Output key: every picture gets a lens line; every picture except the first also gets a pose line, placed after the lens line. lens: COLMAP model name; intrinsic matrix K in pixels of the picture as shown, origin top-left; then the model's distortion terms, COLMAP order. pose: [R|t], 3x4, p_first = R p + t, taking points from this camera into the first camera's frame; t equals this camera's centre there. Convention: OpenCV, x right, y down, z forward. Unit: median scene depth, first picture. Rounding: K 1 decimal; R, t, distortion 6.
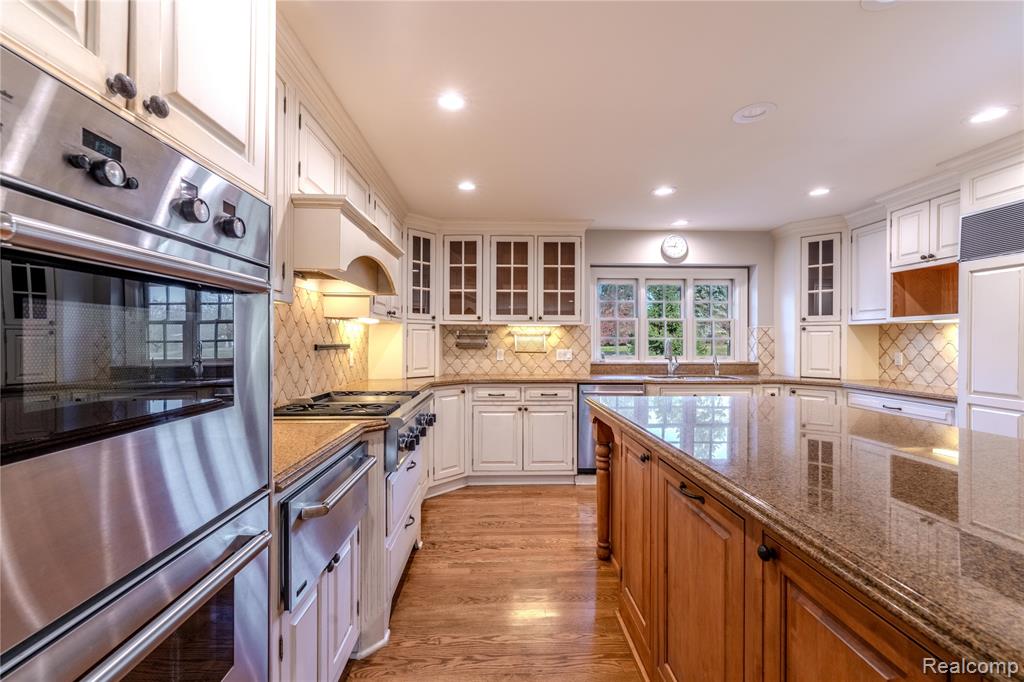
lens RADIAL K [[457.0, 0, 525.6], [0, 457.0, 339.1], [0, 0, 1]] dist [-0.011016, 0.000048]
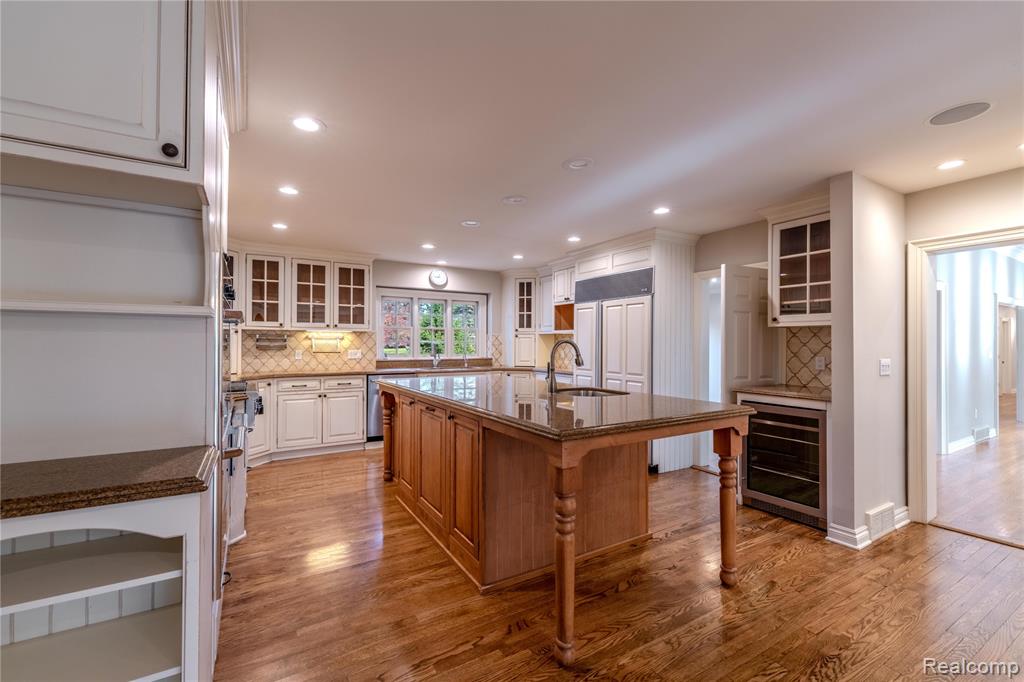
lens RADIAL K [[419.1, 0, 526.7], [0, 419.1, 343.1], [0, 0, 1]] dist [0.000765, -0.000578]
pose [[0.878140, 0.001130, 0.478402, -0.061088], [-0.002588, 0.999994, 0.002389, -0.000926], [-0.478396, -0.003336, 0.878138, -0.301465]]
